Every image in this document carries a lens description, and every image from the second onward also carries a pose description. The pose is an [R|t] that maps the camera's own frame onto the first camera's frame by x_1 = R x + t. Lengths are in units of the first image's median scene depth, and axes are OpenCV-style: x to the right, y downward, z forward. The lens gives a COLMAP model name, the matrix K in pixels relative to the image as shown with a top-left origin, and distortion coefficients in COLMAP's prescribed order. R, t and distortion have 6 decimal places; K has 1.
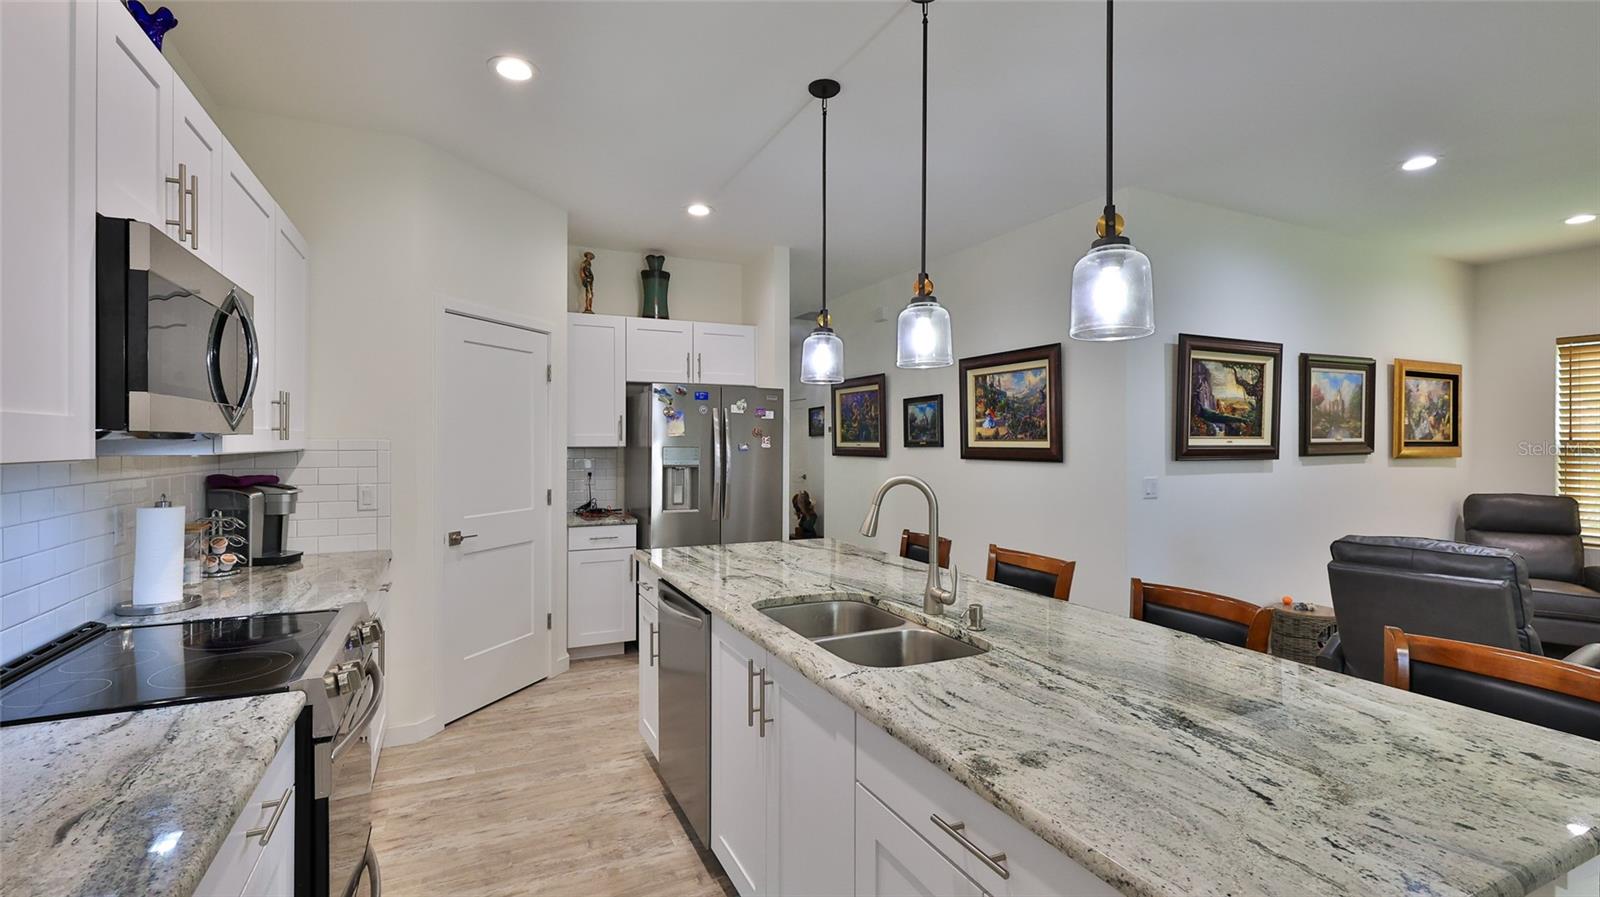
lens RADIAL K [[706.5, 0, 793.0], [0, 706.5, 443.5], [0, 0, 1]] dist [0.001198, -0.000424]
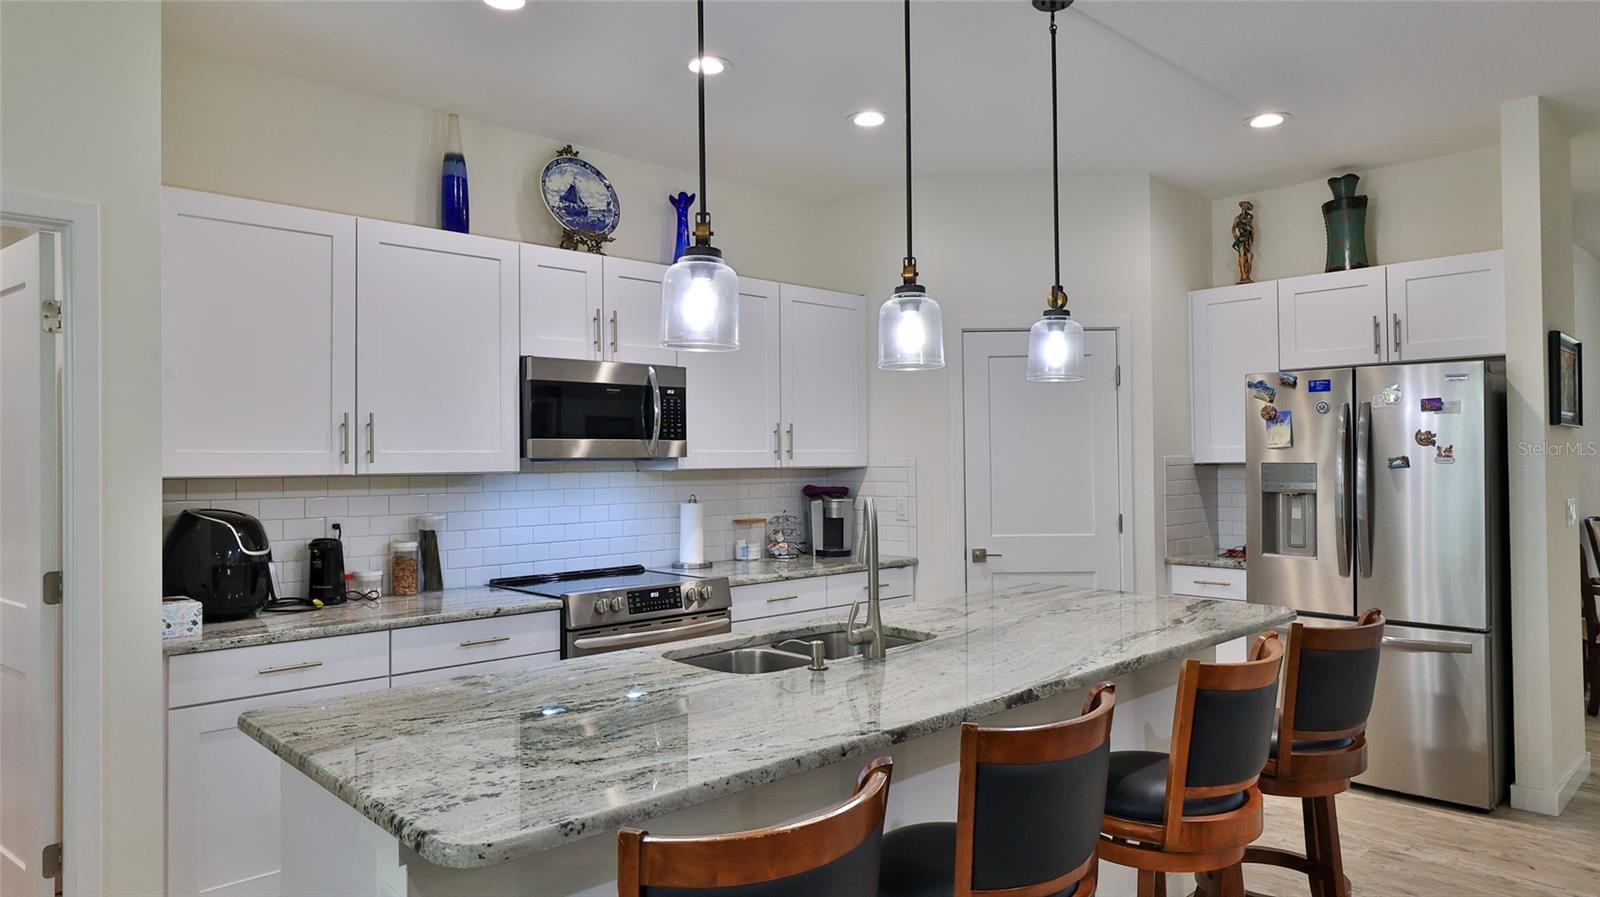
lens RADIAL K [[1006.0, 0, 802.1], [0, 1006.0, 441.0], [0, 0, 1]] dist [0.006431, 0.000718]
pose [[0.314907, -0.022133, -0.948865, 0.616574], [0.007758, 0.999755, -0.020746, 0.000212], [0.949091, -0.000828, 0.315001, 0.243068]]
